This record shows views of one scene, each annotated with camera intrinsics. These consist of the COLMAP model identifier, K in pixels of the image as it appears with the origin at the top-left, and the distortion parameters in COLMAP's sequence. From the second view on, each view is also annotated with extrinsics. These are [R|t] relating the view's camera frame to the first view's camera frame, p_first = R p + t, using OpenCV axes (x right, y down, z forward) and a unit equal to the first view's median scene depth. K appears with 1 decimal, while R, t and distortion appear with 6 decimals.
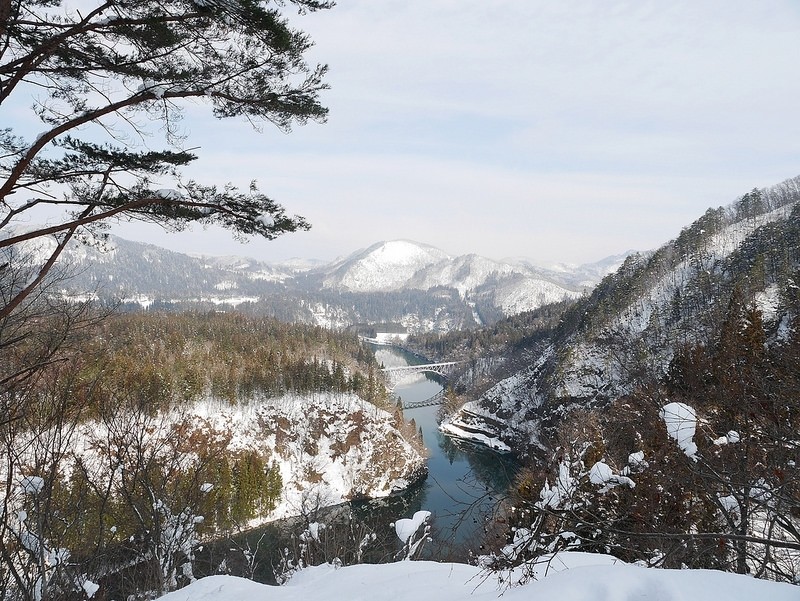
lens RADIAL K [[570.2, 0, 398.0], [0, 570.2, 300.2], [0, 0, 1]] dist [-0.020894, 0.018863]
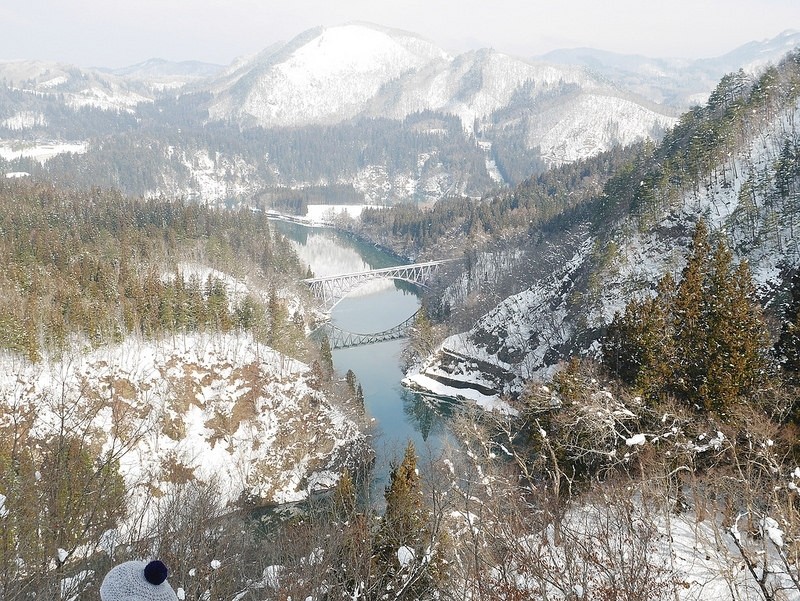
lens RADIAL K [[1061.1, 0, 397.1], [0, 1061.1, 294.1], [0, 0, 1]] dist [-0.000972, 0.000000]
pose [[0.999011, -0.030754, 0.032113, 0.037617], [0.025566, 0.988199, 0.151026, -0.030495], [-0.036378, -0.150056, 0.988008, -0.066623]]
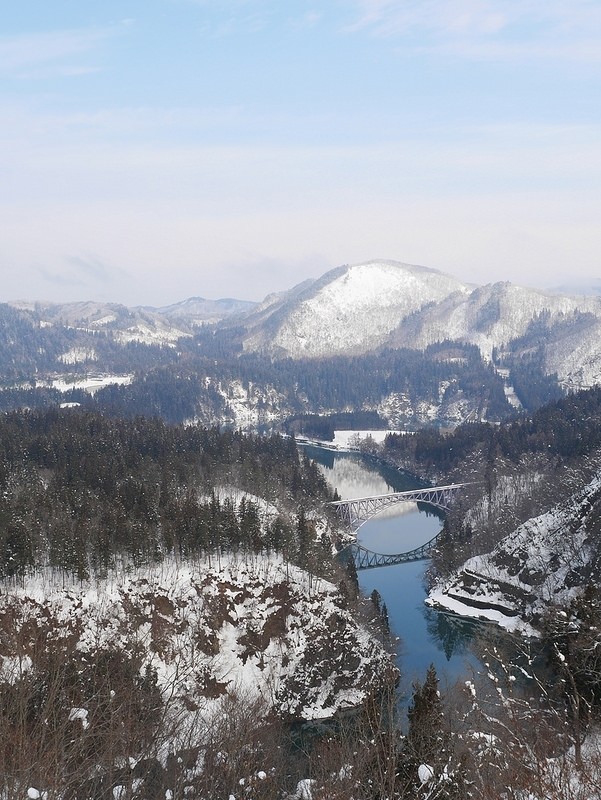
lens RADIAL K [[1009.9, 0, 307.3], [0, 1009.9, 407.0], [0, 0, 1]] dist [0.000507, 0.000000]
pose [[0.996535, -0.035929, -0.075016, 0.037731], [0.039111, 0.998377, 0.041387, -0.033003], [0.073407, -0.044178, 0.996323, -0.073050]]
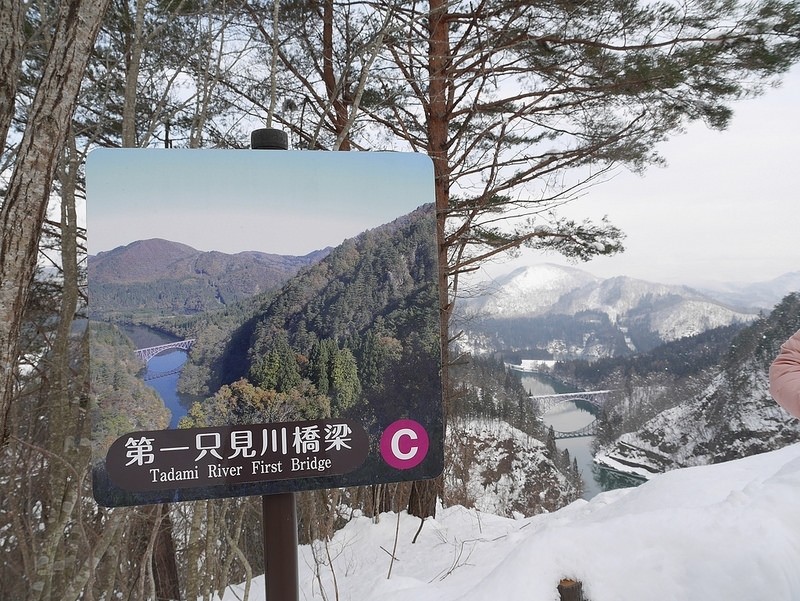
lens RADIAL K [[570.2, 0, 397.8], [0, 570.2, 301.5], [0, 0, 1]] dist [-0.020894, 0.018863]
pose [[0.969445, -0.023222, -0.244208, -0.008159], [0.012272, 0.998854, -0.046264, 0.000795], [0.245002, 0.041853, 0.968619, -0.007319]]
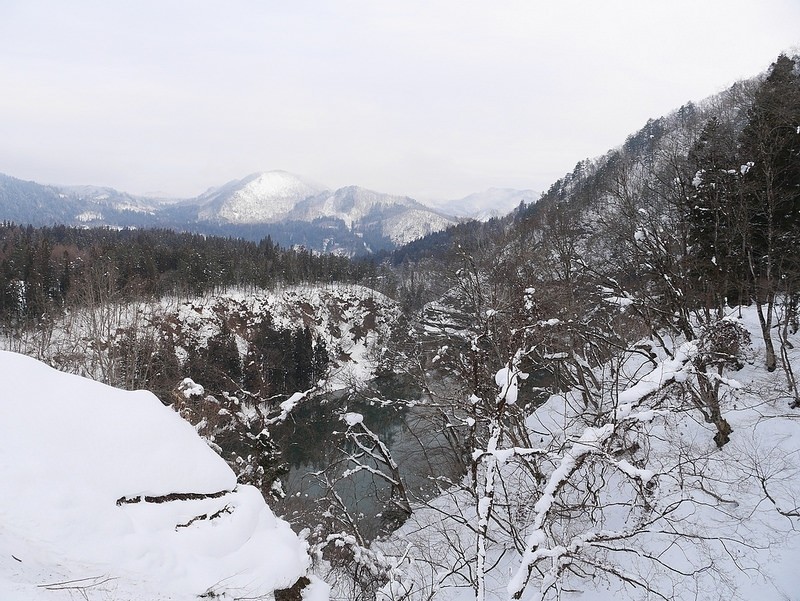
lens RADIAL K [[570.2, 0, 397.9], [0, 570.2, 297.0], [0, 0, 1]] dist [-0.020894, 0.018863]
pose [[0.969925, -0.032374, 0.241242, -0.216708], [0.008506, 0.995018, 0.099331, 0.072574], [-0.243256, -0.094291, 0.965368, -0.011509]]
